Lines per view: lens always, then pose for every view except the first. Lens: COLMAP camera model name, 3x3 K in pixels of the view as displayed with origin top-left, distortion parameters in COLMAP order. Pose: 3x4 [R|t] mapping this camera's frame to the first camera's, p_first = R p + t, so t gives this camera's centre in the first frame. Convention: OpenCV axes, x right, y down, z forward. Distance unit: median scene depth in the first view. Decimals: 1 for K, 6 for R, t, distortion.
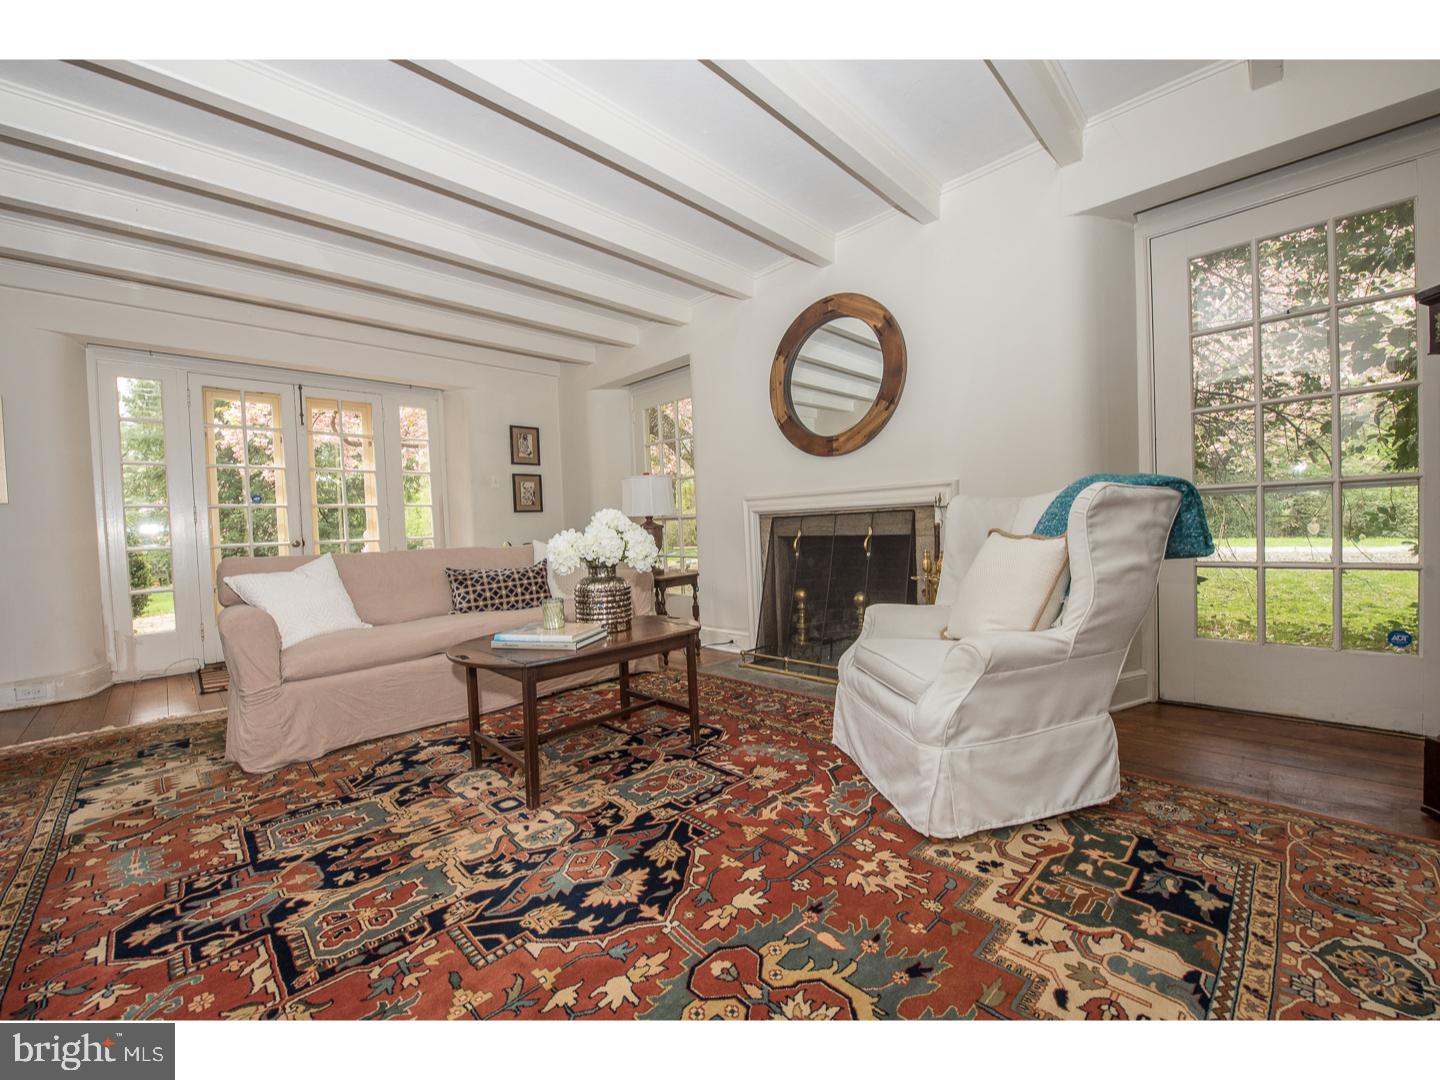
lens RADIAL K [[571.6, 0, 717.1], [0, 571.6, 543.1], [0, 0, 1]] dist [-0.019812, 0.000203]
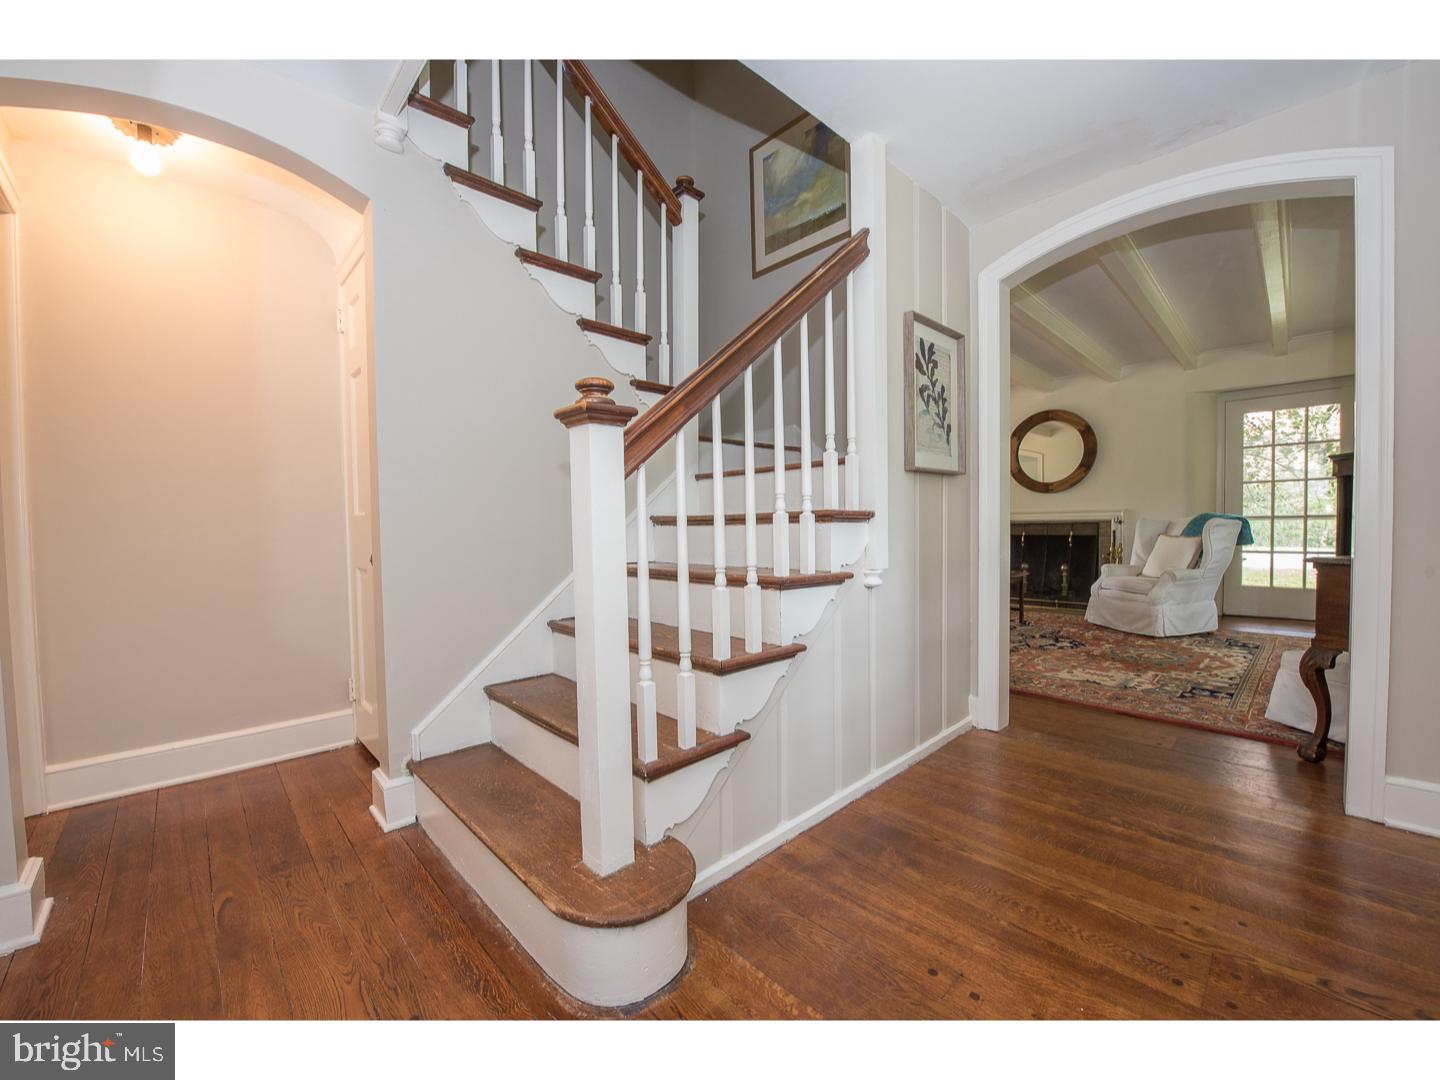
lens RADIAL K [[571.6, 0, 718.8], [0, 571.6, 541.6], [0, 0, 1]] dist [-0.019812, 0.000203]
pose [[0.999300, 0.031497, -0.020167, -1.772404], [-0.031552, 0.999499, -0.002407, 0.099234], [0.020081, 0.003042, 0.999794, -1.901197]]
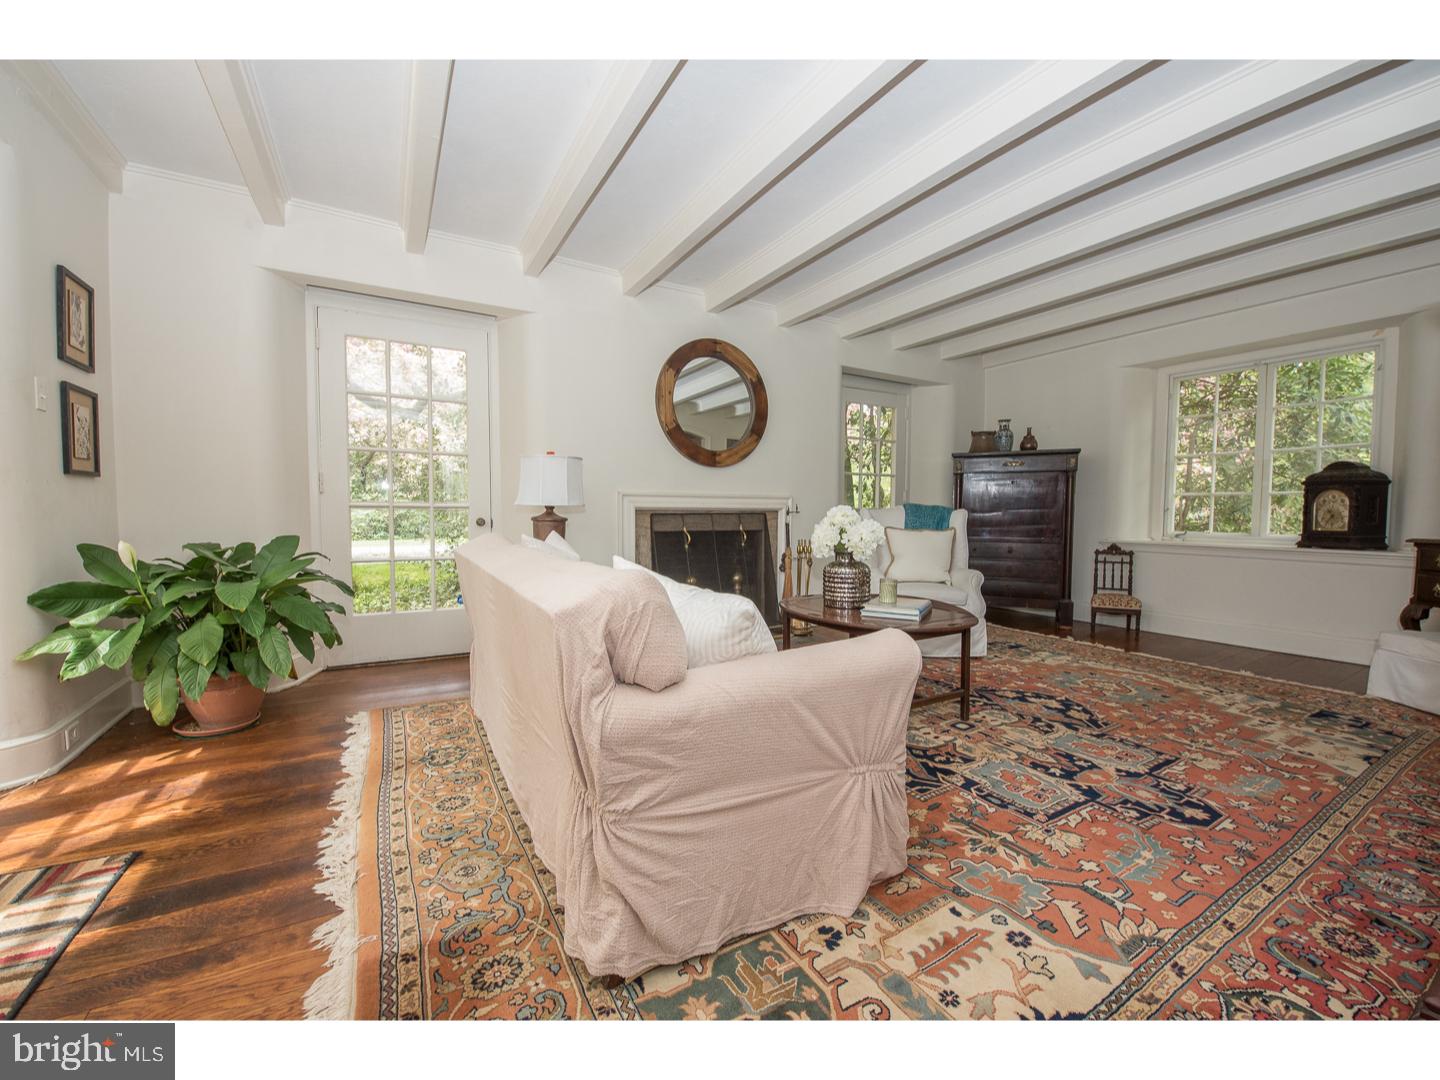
lens RADIAL K [[571.6, 0, 722.0], [0, 571.6, 542.7], [0, 0, 1]] dist [-0.019812, 0.000203]
pose [[0.246235, -0.011753, 0.969139, -2.096314], [0.017251, 0.999821, 0.007742, 0.008559], [-0.969056, 0.014812, 0.246394, 1.410128]]
